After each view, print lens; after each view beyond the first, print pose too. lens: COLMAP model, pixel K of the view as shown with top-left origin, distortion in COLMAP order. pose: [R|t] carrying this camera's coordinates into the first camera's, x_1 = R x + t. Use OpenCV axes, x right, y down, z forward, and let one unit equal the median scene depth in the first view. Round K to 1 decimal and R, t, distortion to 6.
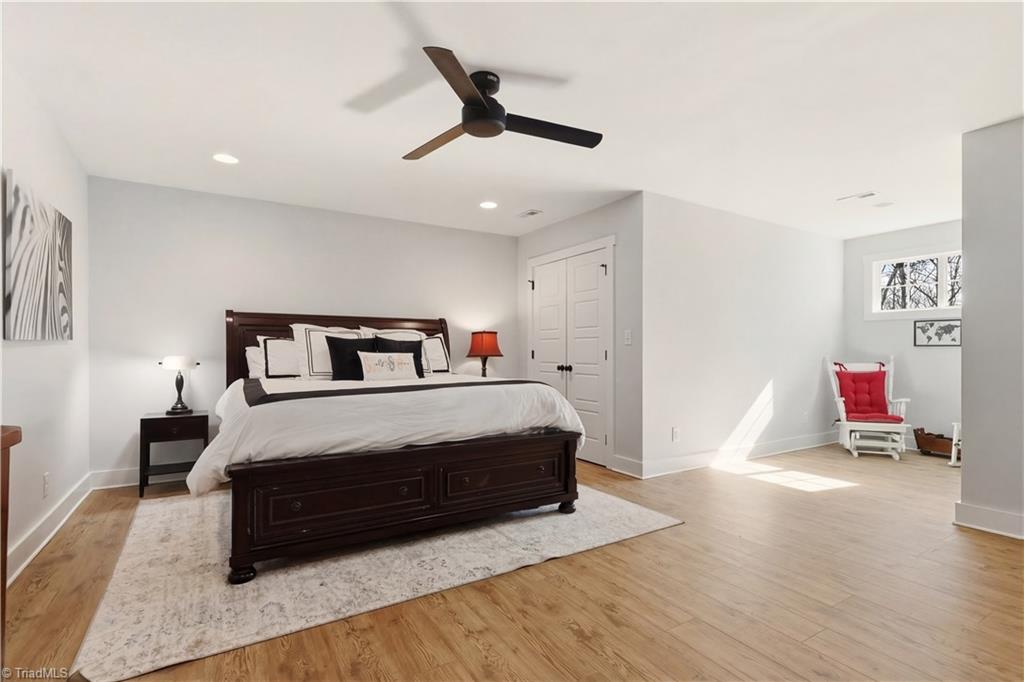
lens RADIAL K [[482.1, 0, 509.9], [0, 482.1, 346.0], [0, 0, 1]] dist [0.010044, -0.000185]
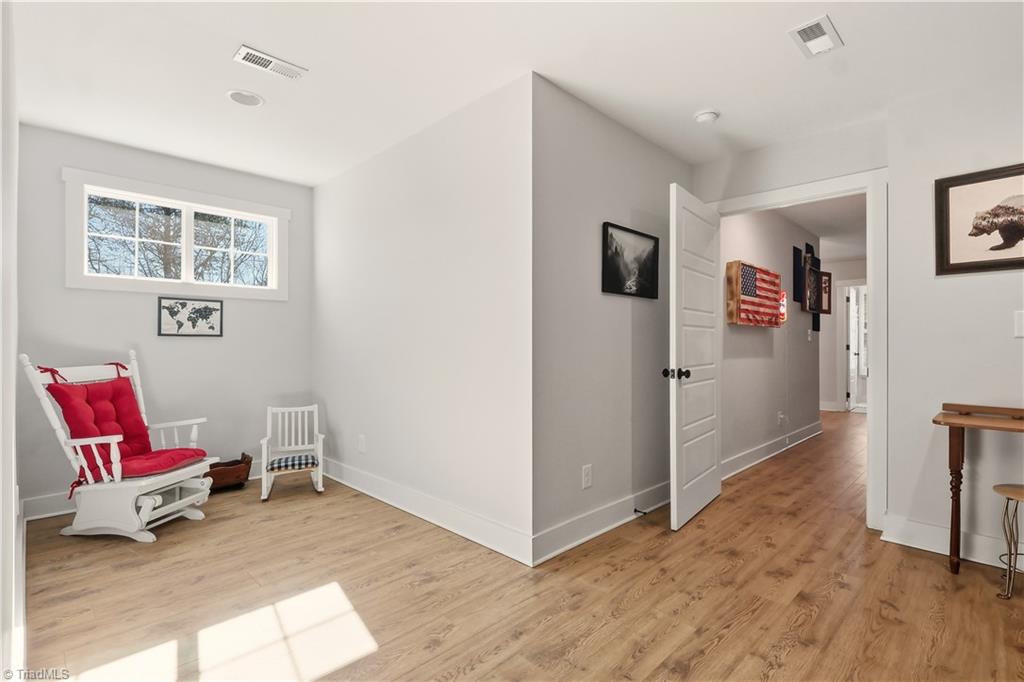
lens RADIAL K [[482.1, 0, 509.7], [0, 482.1, 339.3], [0, 0, 1]] dist [0.010044, -0.000185]
pose [[-0.214327, 0.006994, 0.976737, 0.102519], [-0.009412, 0.999913, -0.009225, 0.006789], [-0.976717, -0.011170, -0.214243, 0.692974]]
